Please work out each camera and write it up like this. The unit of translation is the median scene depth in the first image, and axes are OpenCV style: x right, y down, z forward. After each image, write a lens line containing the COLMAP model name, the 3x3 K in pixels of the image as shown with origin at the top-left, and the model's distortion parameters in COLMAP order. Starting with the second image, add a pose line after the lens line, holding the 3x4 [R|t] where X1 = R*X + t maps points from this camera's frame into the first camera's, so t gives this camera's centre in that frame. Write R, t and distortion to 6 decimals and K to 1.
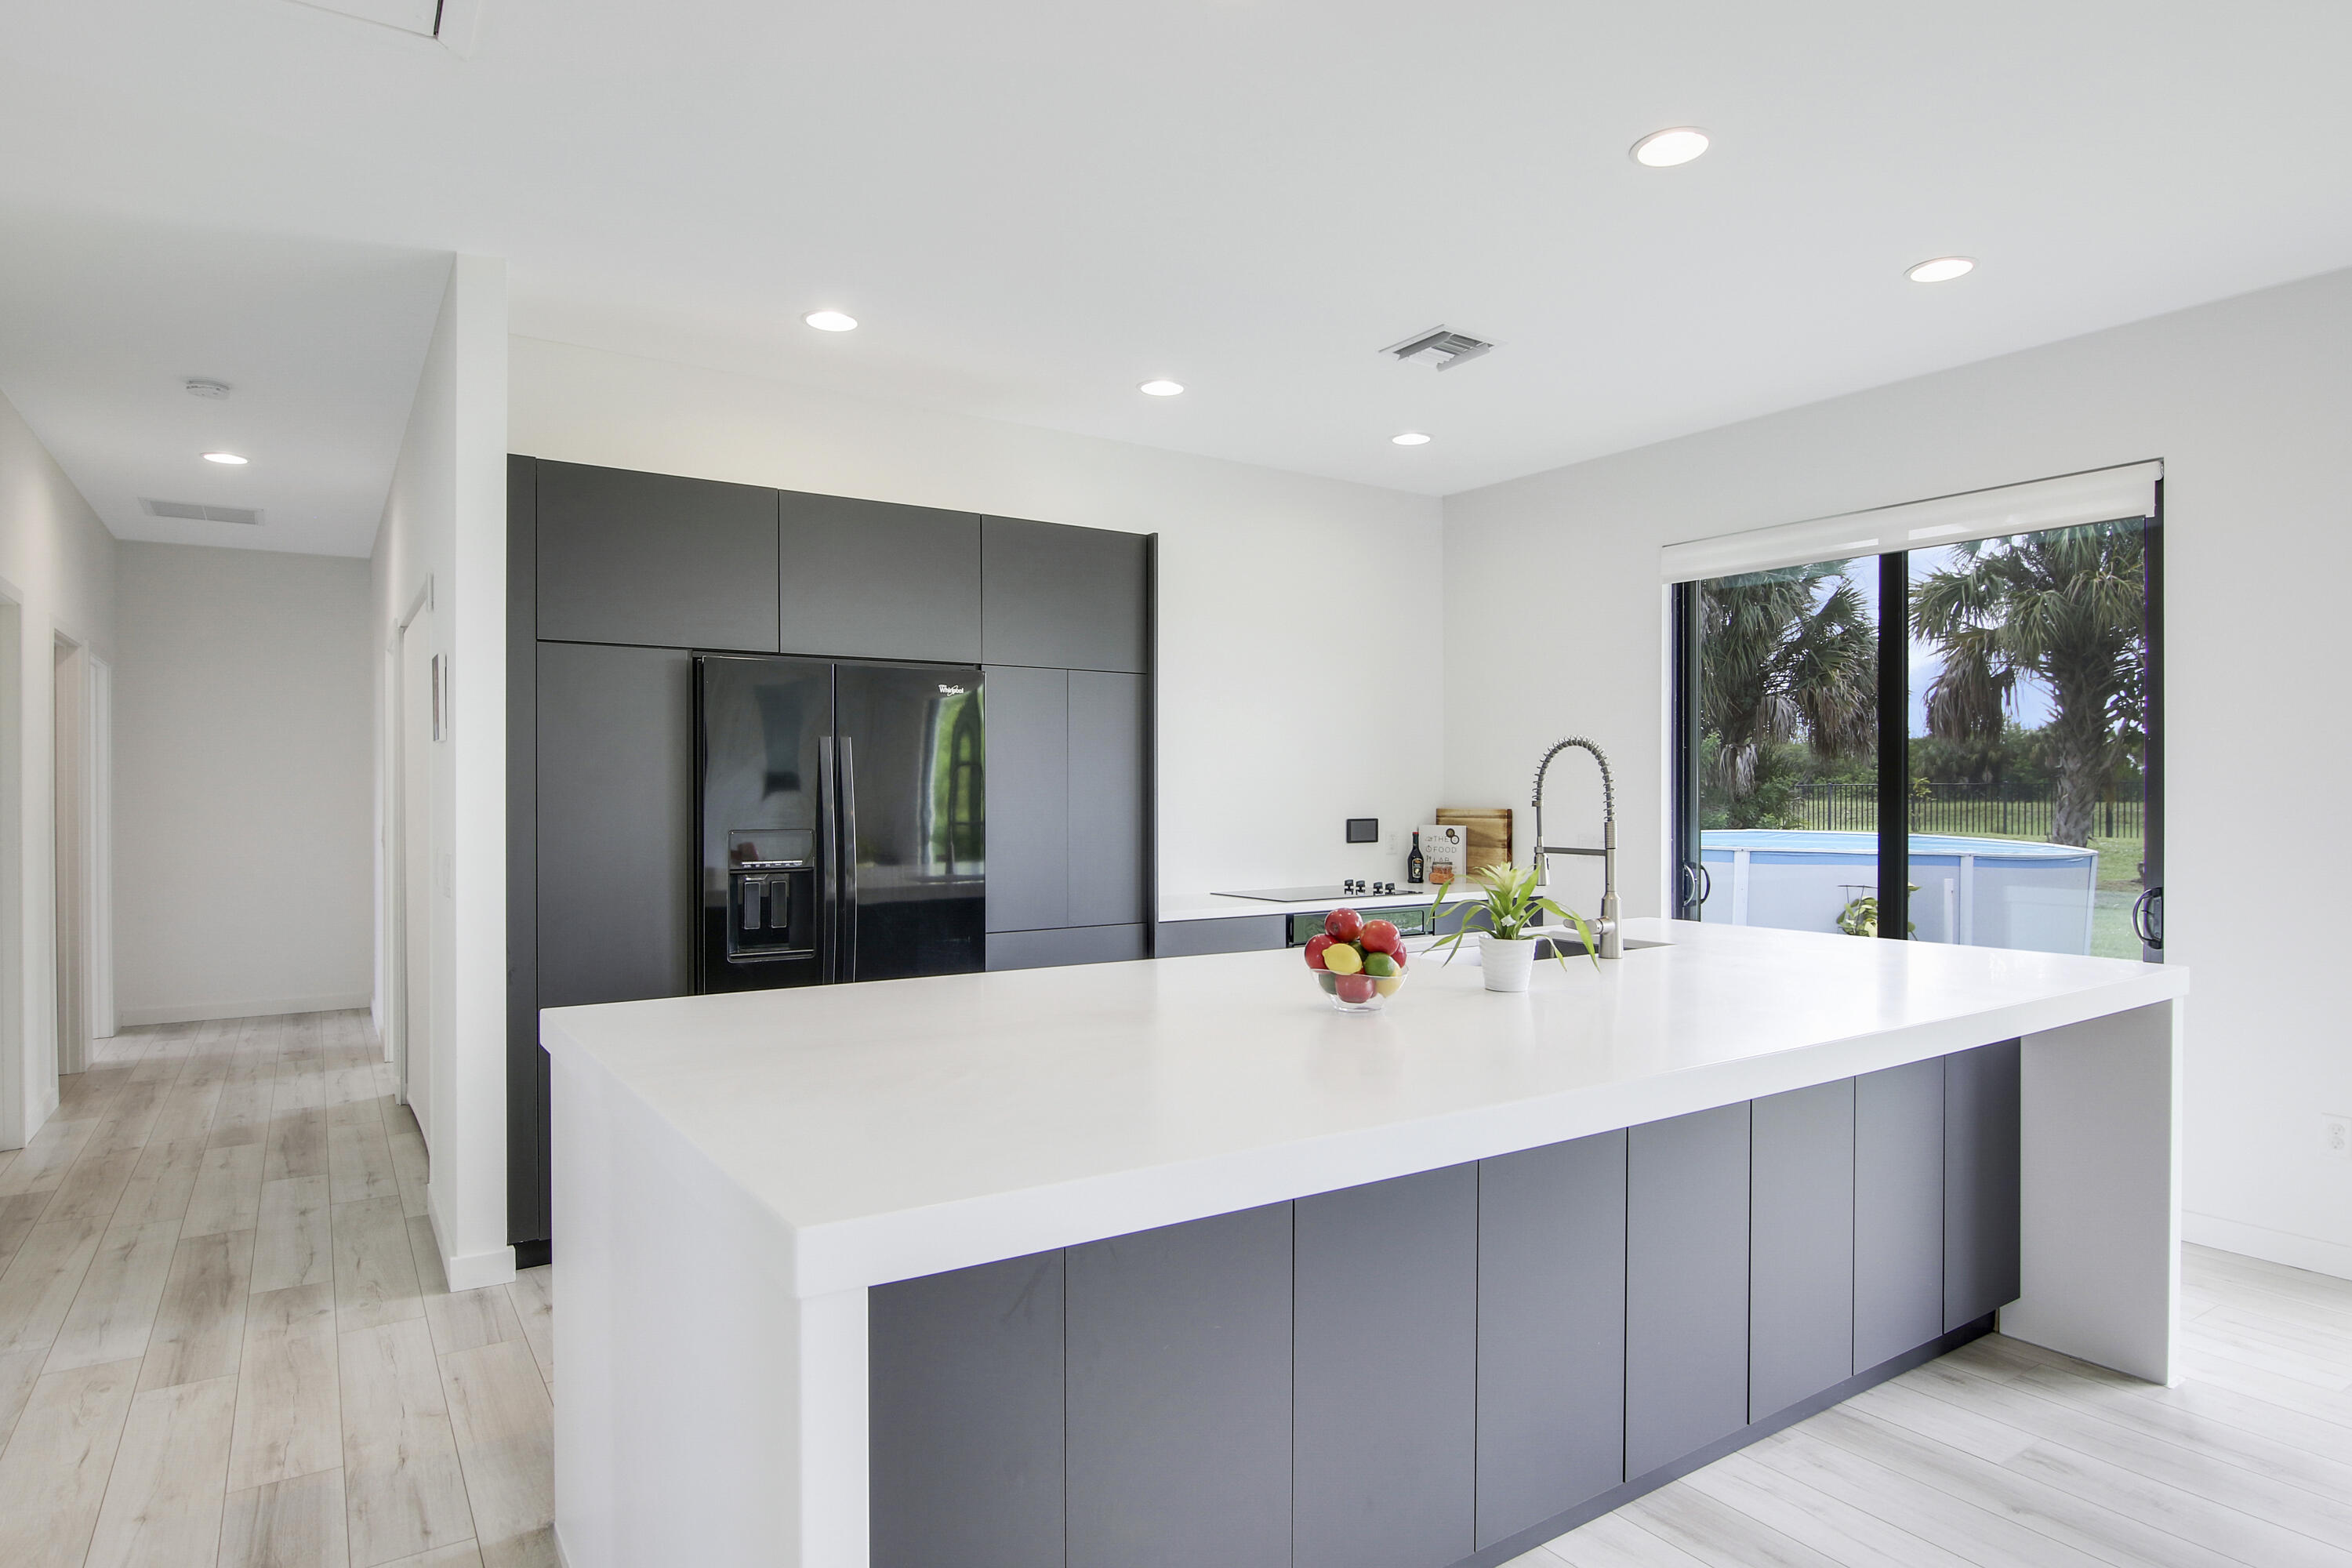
lens RADIAL K [[1240.3, 0, 1147.9], [0, 1240.3, 798.8], [0, 0, 1]] dist [-0.016399, -0.000167]
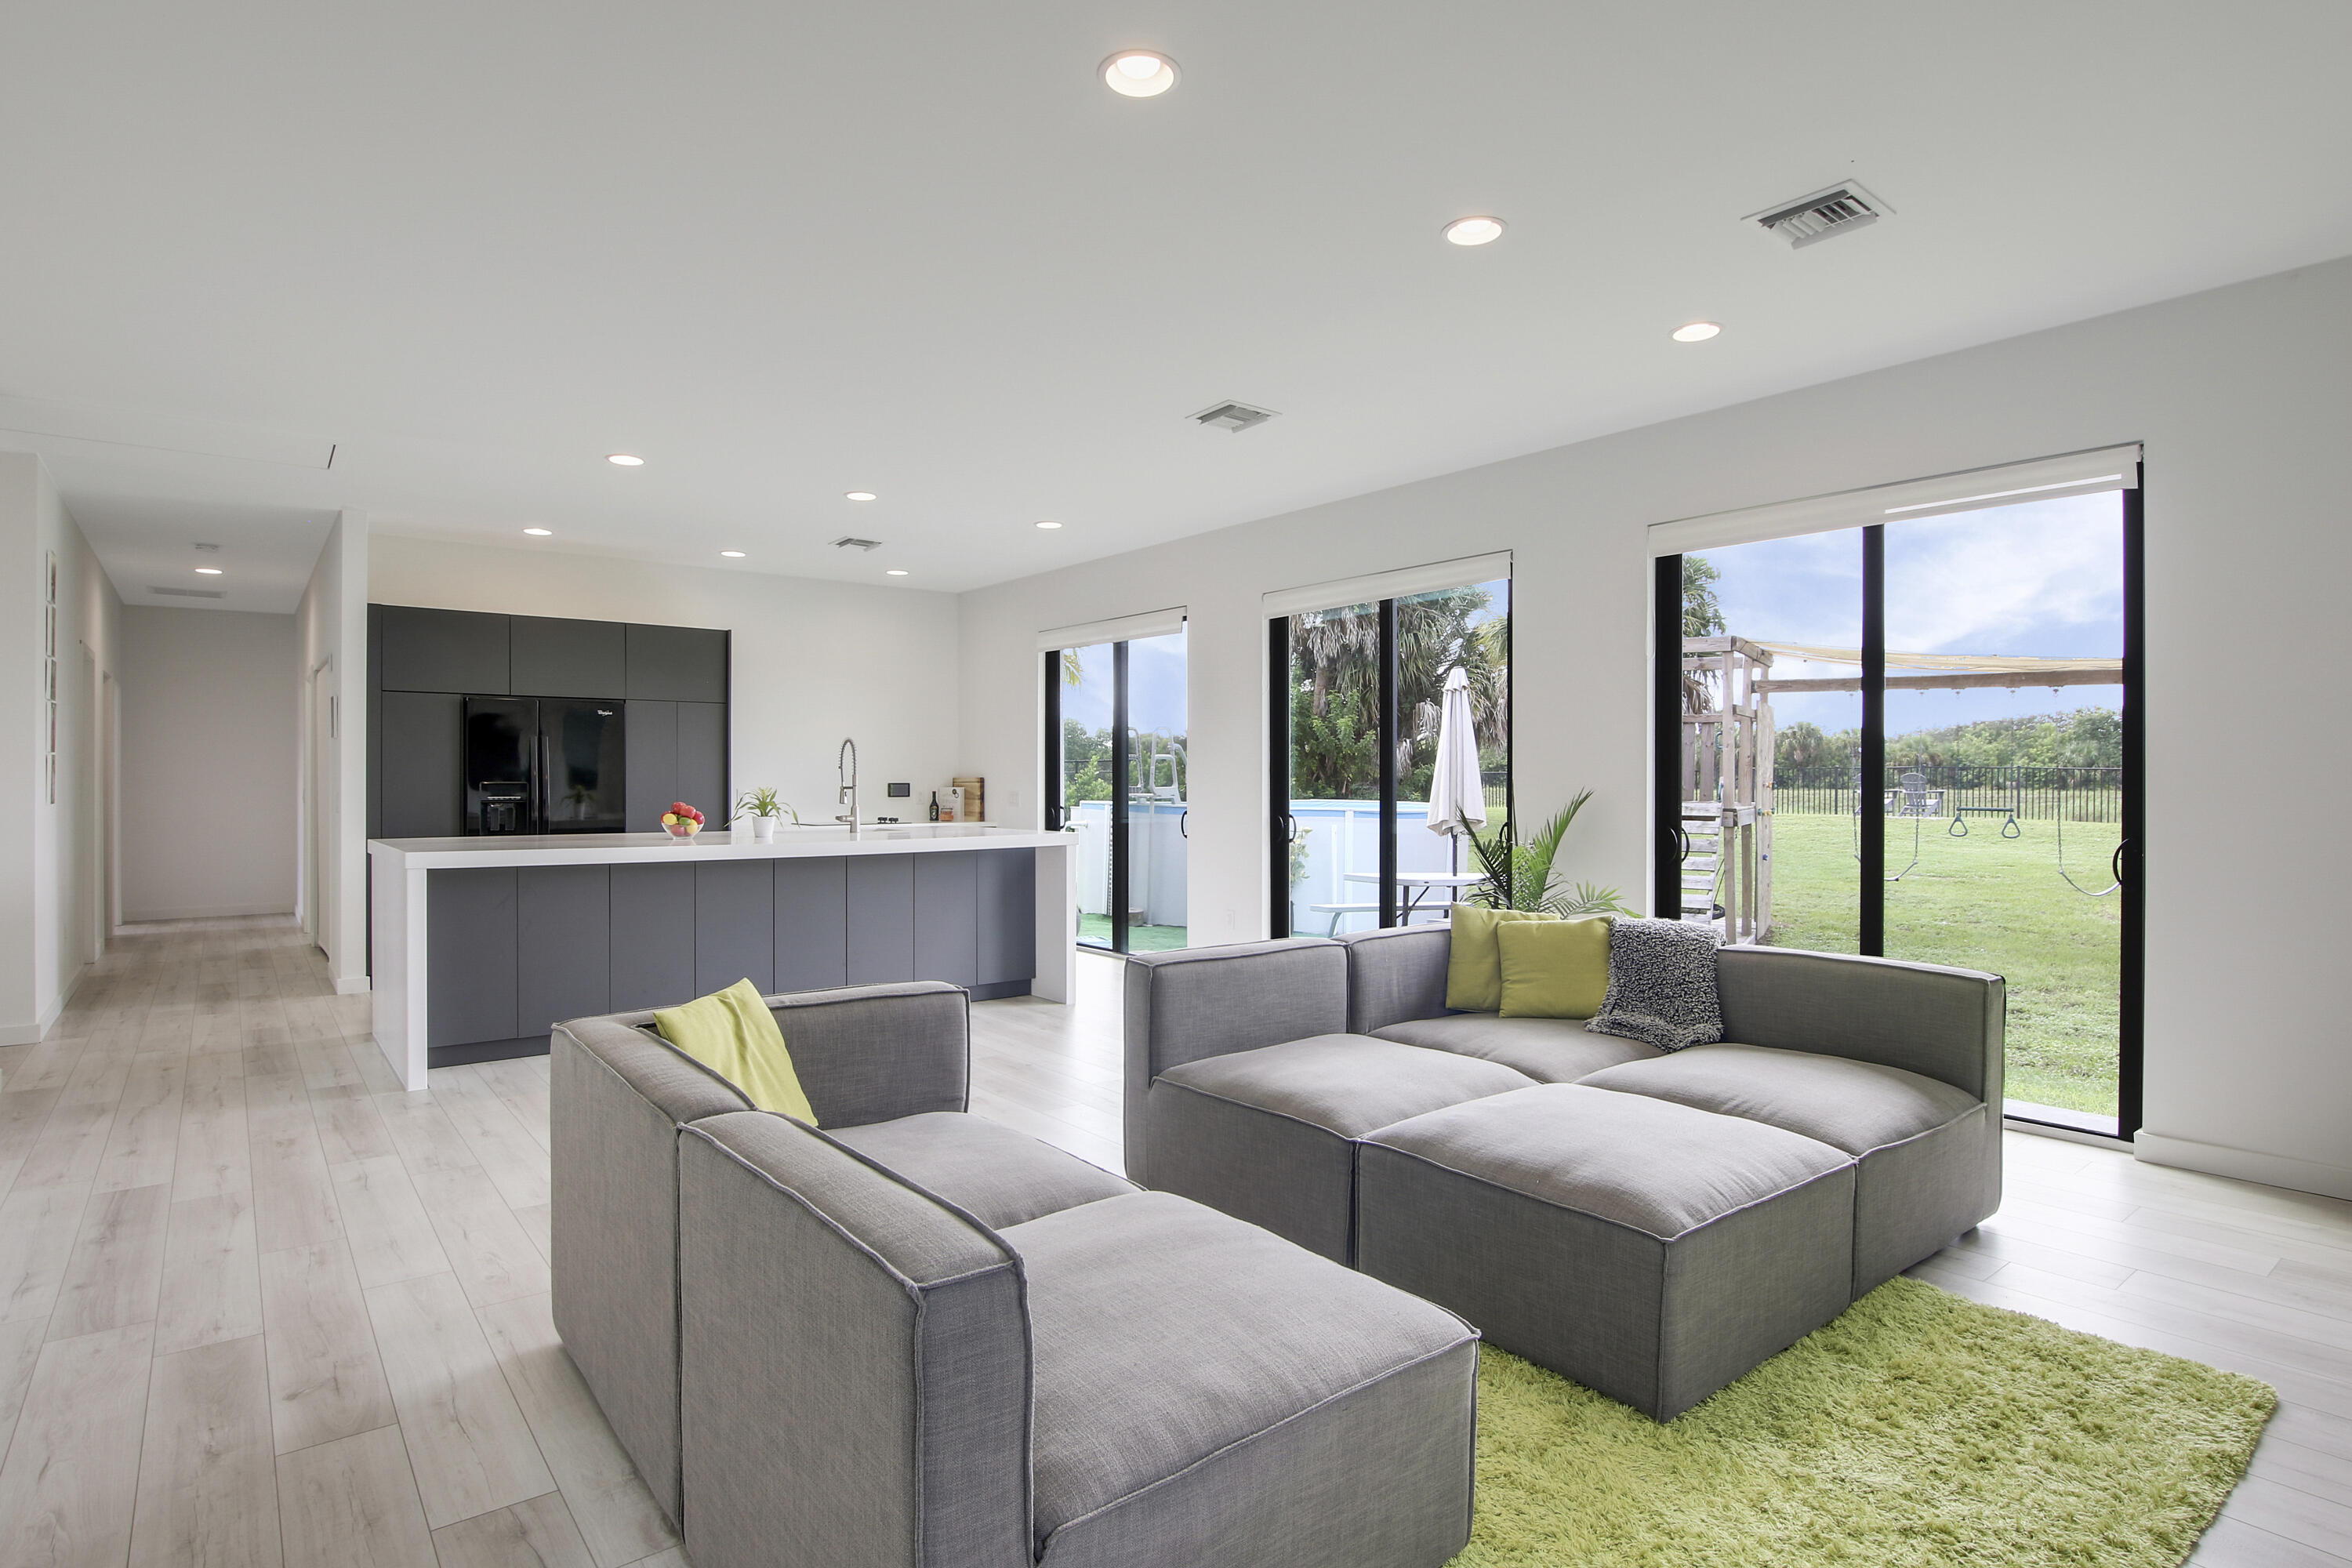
lens RADIAL K [[1146.5, 0, 1176.0], [0, 1146.5, 784.0], [0, 0, 1]] dist [-0.032261, -0.000688]
pose [[0.994199, 0.000325, 0.107559, 0.462154], [-0.000036, 0.999996, -0.002695, 0.026144], [-0.107560, 0.002675, 0.994195, -0.758209]]
